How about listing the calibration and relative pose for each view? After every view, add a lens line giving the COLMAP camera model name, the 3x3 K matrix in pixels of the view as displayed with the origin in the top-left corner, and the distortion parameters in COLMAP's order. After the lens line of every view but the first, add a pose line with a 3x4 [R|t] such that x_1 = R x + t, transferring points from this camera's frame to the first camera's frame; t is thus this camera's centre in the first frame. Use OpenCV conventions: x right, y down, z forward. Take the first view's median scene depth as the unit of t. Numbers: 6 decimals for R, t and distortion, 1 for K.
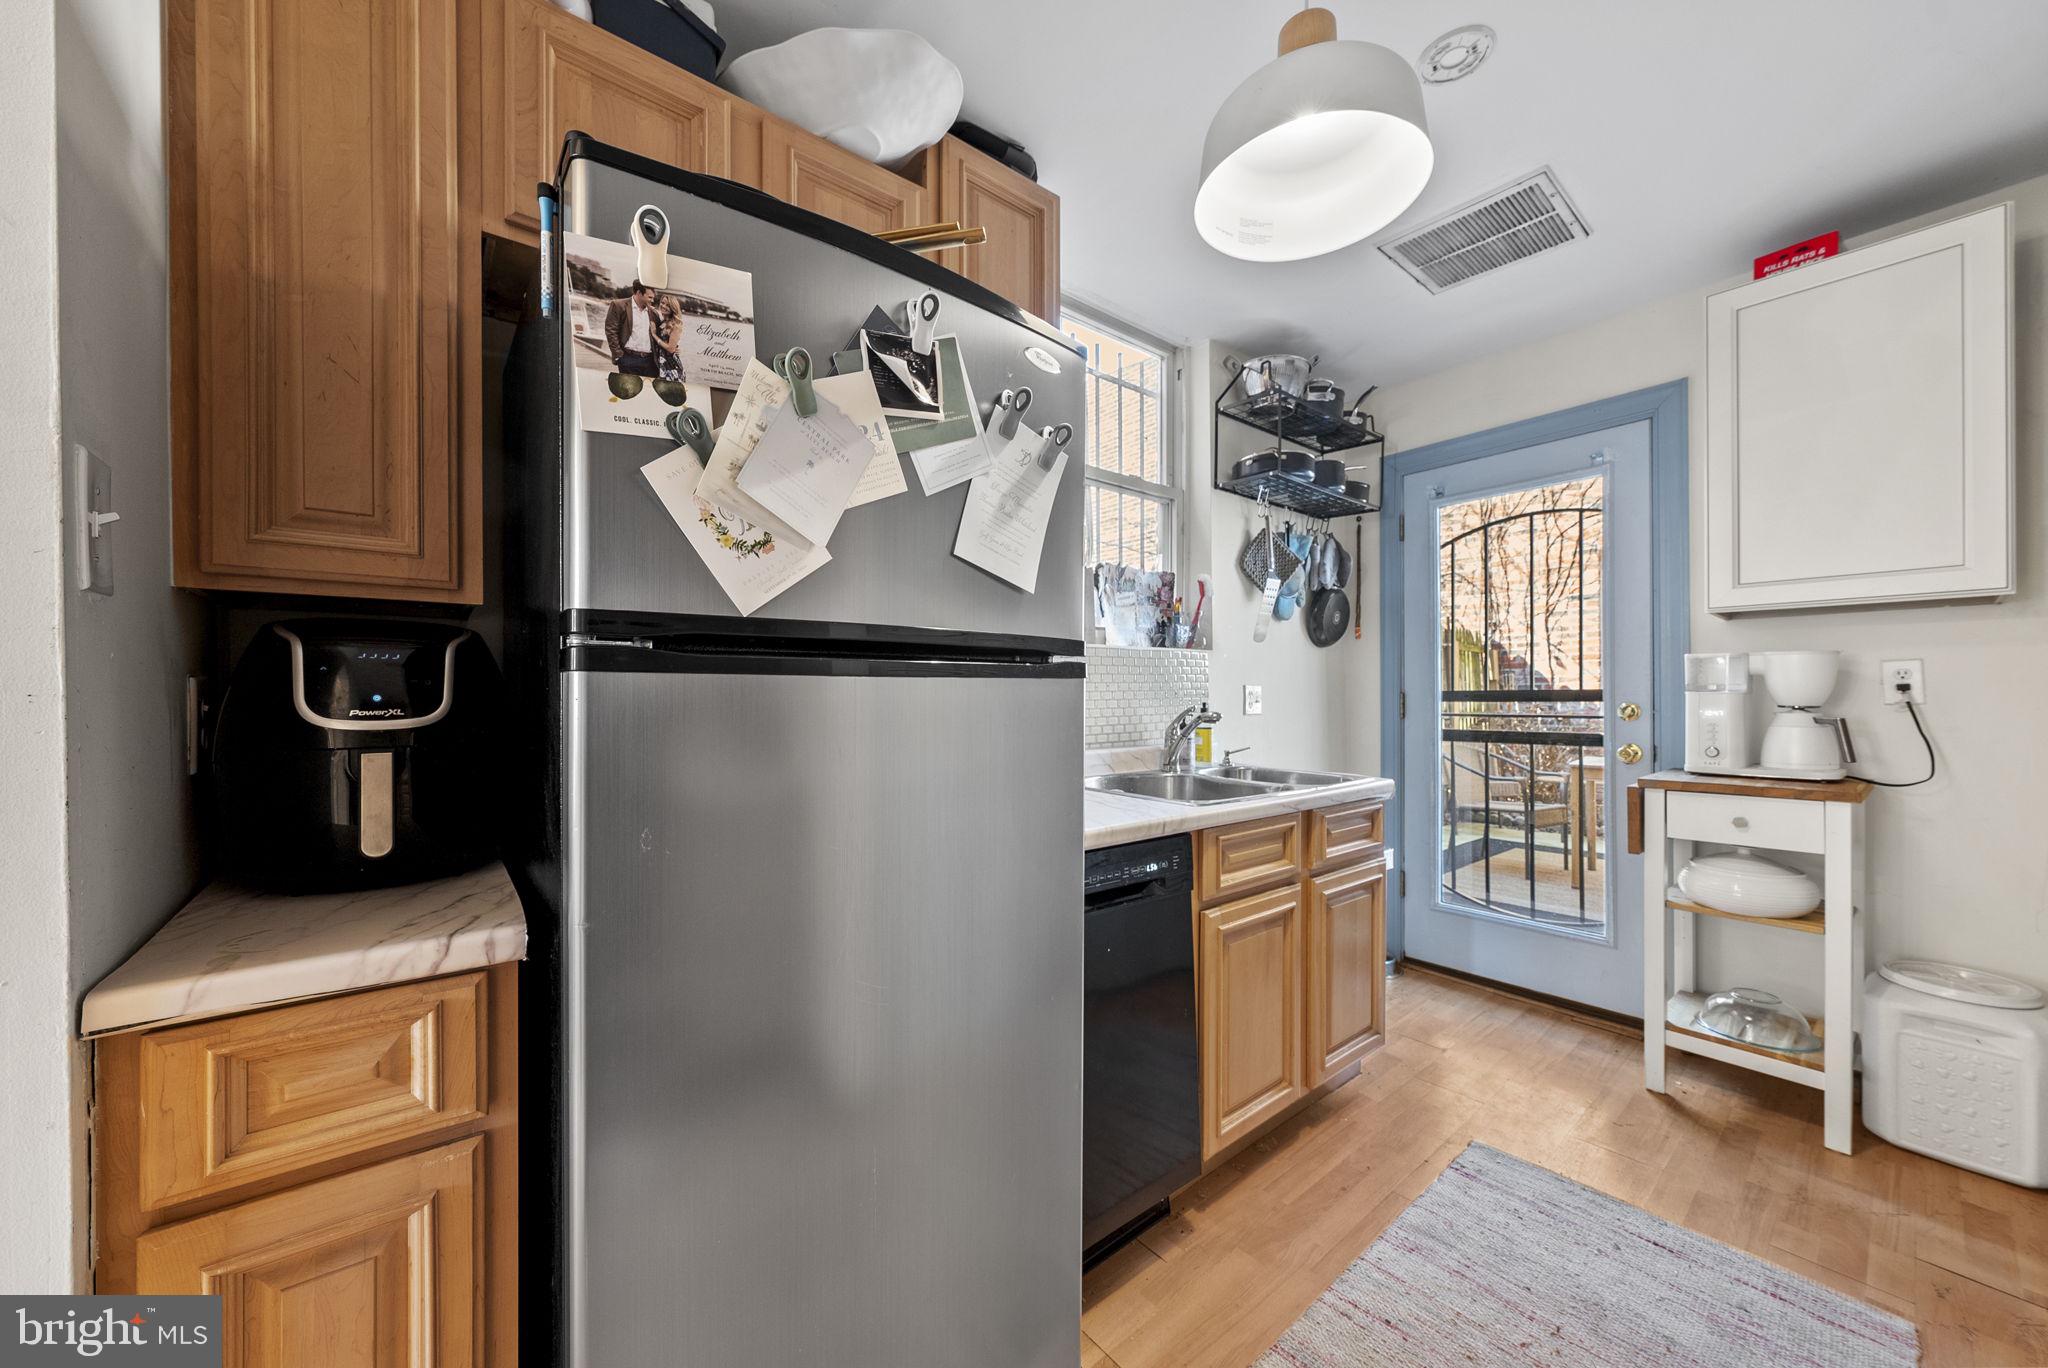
lens RADIAL K [[741.2, 0, 1014.6], [0, 741.2, 696.2], [0, 0, 1]] dist [-0.000375, 0.000105]
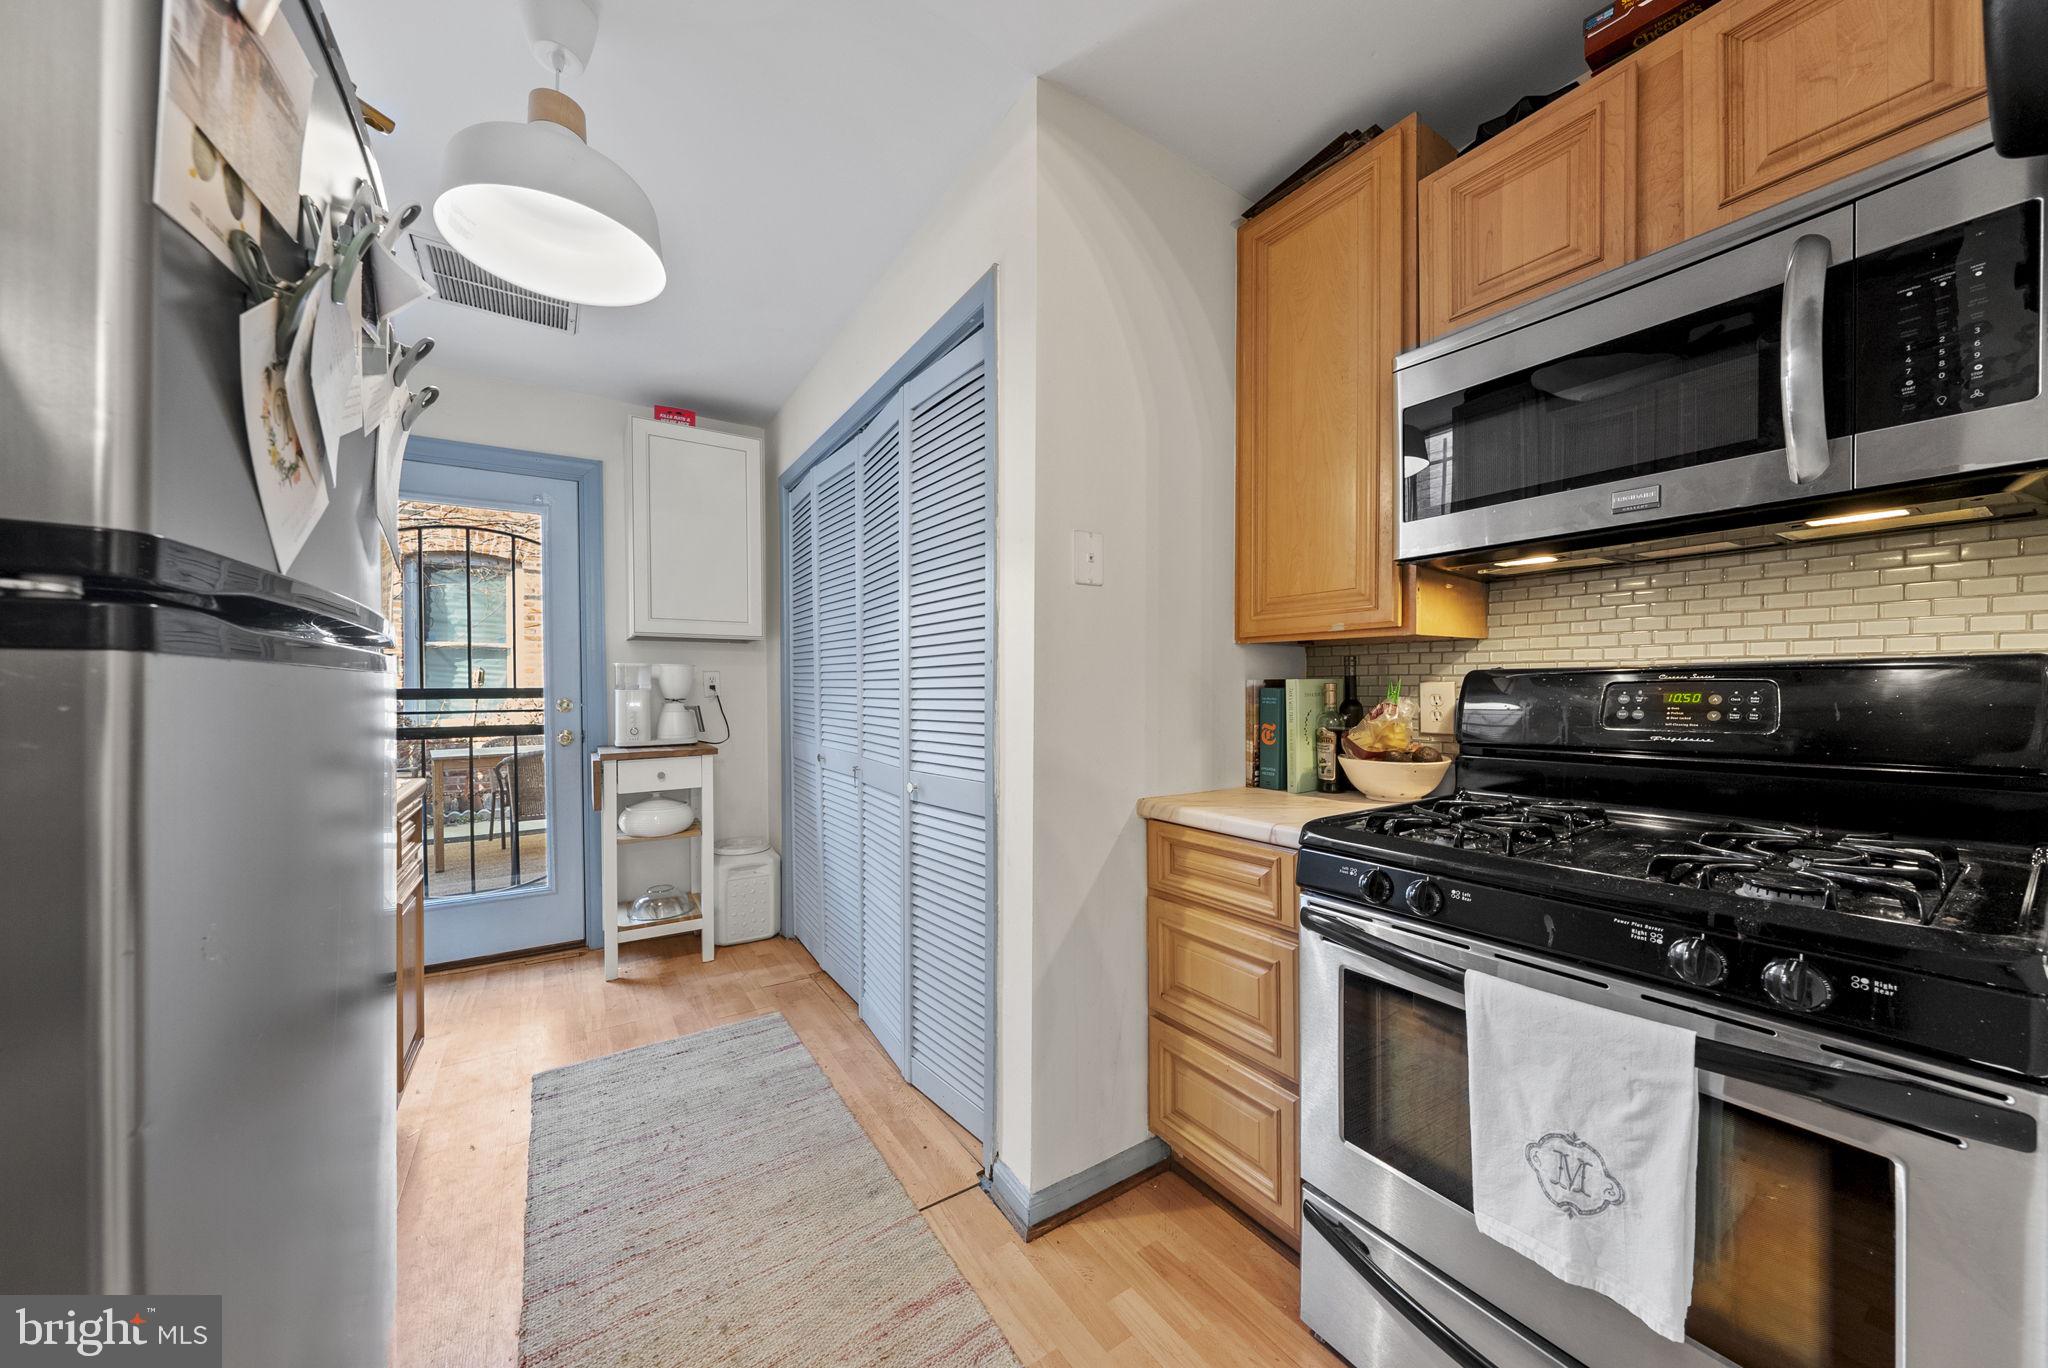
lens RADIAL K [[741.2, 0, 1019.7], [0, 741.2, 694.4], [0, 0, 1]] dist [-0.000375, 0.000105]
pose [[0.069587, -0.005979, 0.997558, -0.471099], [0.004723, 0.999973, 0.005664, -0.001924], [-0.997565, 0.004318, 0.069613, 0.151178]]
